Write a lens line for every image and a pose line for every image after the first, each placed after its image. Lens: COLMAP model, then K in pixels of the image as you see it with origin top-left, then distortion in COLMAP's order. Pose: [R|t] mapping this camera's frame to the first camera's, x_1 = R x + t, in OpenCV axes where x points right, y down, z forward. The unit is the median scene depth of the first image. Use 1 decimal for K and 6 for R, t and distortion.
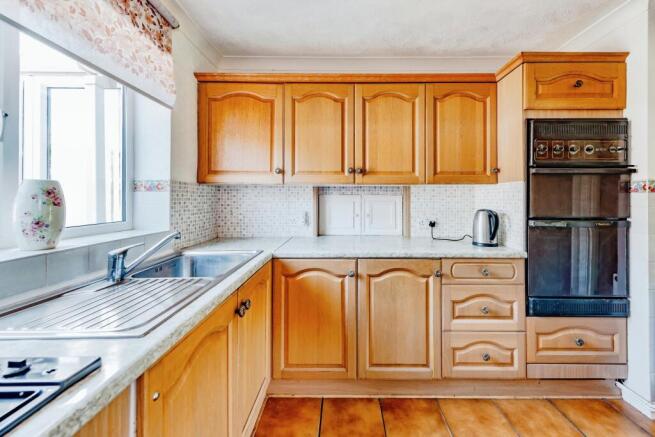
lens RADIAL K [[255.9, 0, 335.1], [0, 255.9, 198.1], [0, 0, 1]] dist [-0.006759, -0.000013]
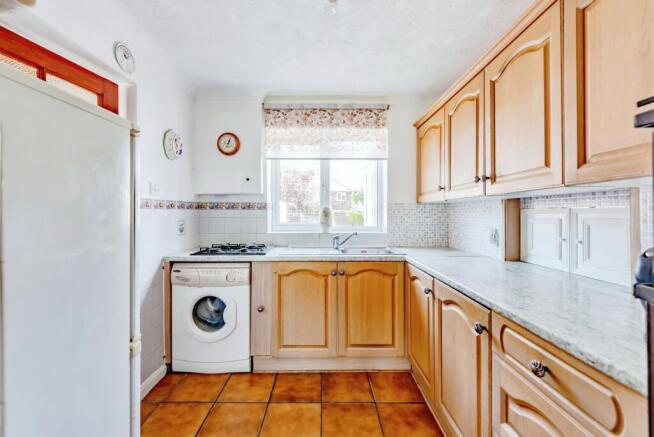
lens RADIAL K [[271.5, 0, 327.0], [0, 271.5, 215.1], [0, 0, 1]] dist [0.019637, -0.000002]
pose [[0.011942, 0.003984, -0.999921, 1.004307], [0.003025, 0.999987, 0.004020, 0.000597], [0.999924, -0.003073, 0.011930, 0.540928]]
